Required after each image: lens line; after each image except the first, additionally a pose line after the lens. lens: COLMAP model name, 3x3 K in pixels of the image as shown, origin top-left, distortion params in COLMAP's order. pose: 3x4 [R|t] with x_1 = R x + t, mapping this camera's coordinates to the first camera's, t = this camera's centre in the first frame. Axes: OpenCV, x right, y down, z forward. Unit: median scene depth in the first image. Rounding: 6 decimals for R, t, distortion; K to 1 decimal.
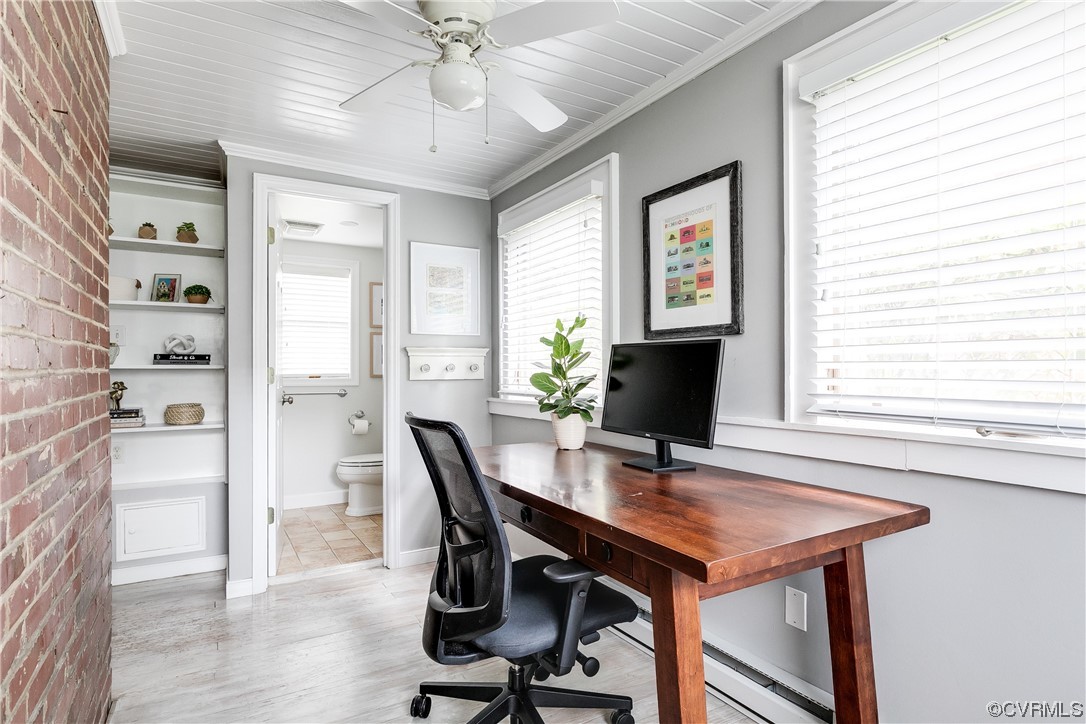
lens RADIAL K [[571.4, 0, 543.0], [0, 571.4, 362.0], [0, 0, 1]] dist [0.001910, 0.000081]
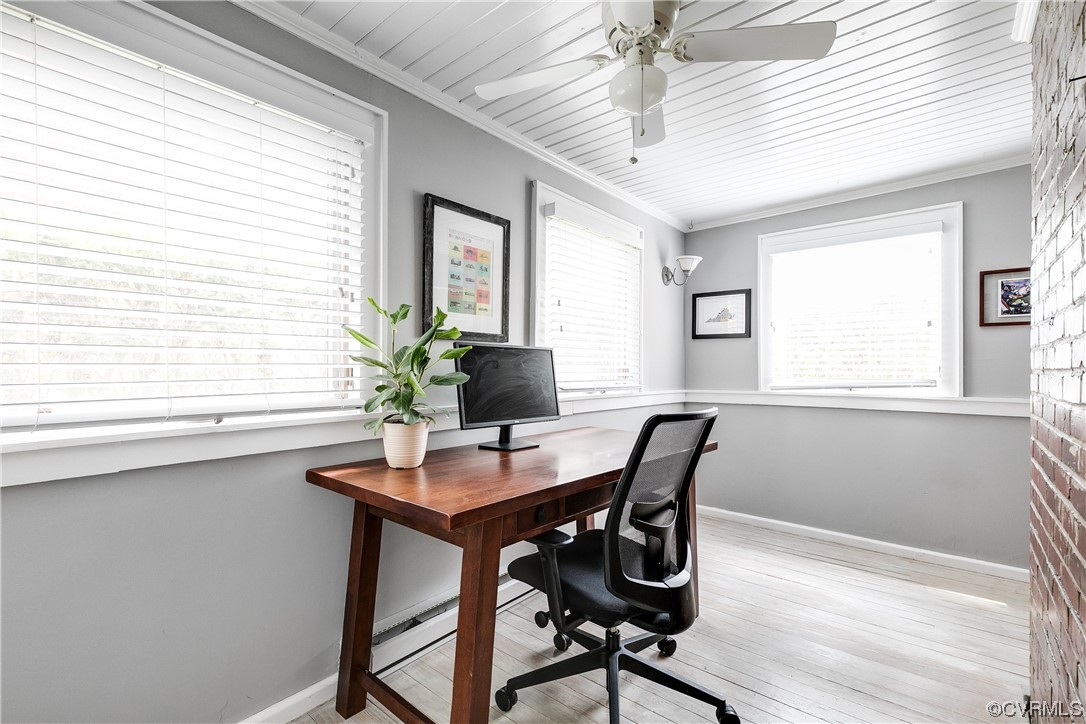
lens RADIAL K [[488.1, 0, 542.4], [0, 488.1, 367.4], [0, 0, 1]] dist [0.000609, -0.000116]
pose [[-0.329015, 0.005111, 0.944311, -0.722074], [-0.010071, 0.999909, -0.008920, 0.019025], [-0.944271, -0.012445, -0.328933, 1.150115]]
